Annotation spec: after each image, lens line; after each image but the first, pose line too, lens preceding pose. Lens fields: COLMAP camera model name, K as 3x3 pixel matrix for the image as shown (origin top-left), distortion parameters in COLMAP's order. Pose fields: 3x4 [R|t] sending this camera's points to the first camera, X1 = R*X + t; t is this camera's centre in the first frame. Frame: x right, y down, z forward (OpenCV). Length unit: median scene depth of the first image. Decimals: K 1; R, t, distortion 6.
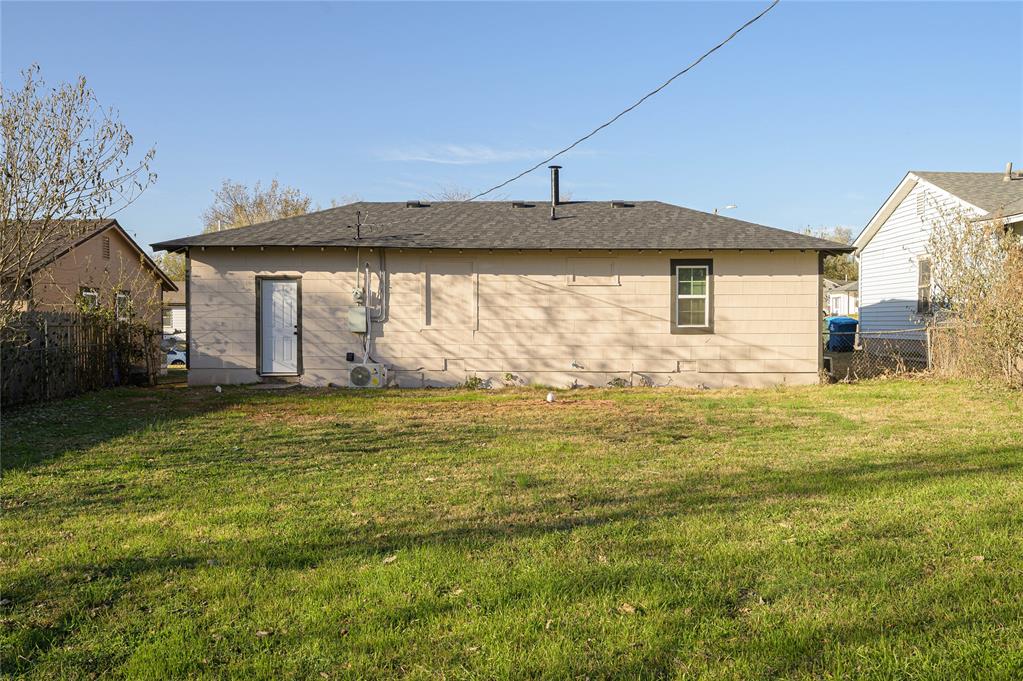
lens RADIAL K [[823.2, 0, 511.1], [0, 823.2, 341.8], [0, 0, 1]] dist [0.001706, 0.005537]
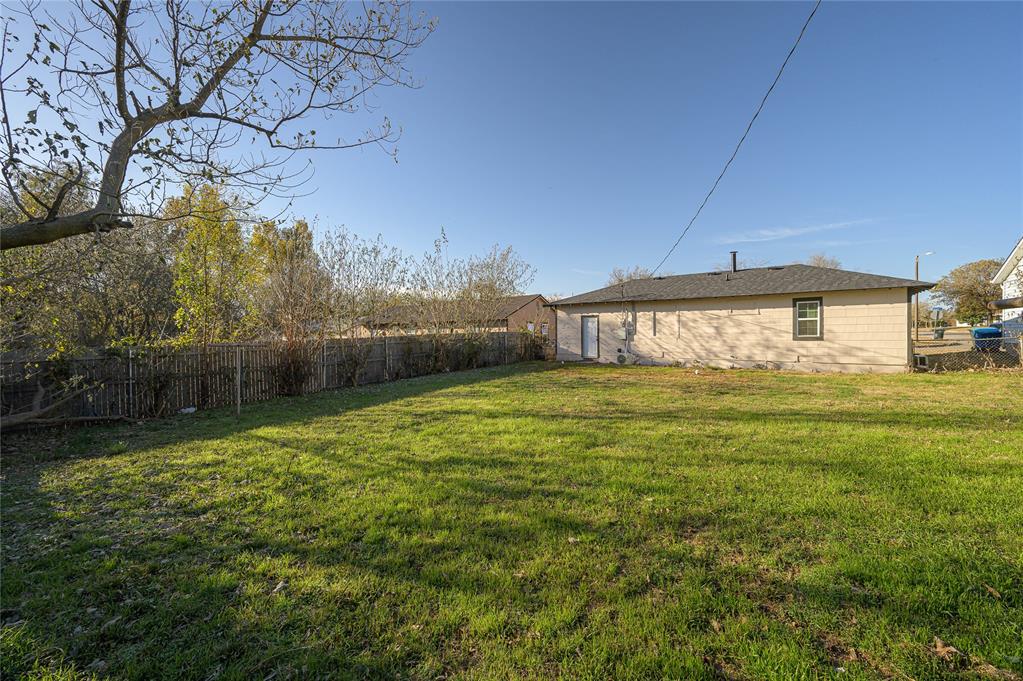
lens RADIAL K [[403.3, 0, 513.1], [0, 403.3, 339.4], [0, 0, 1]] dist [-0.001086, 0.000363]
pose [[0.810941, 0.000904, -0.585127, 0.212366], [-0.004984, 0.999973, -0.005363, -0.003967], [0.585106, 0.007265, 0.810924, -0.058662]]
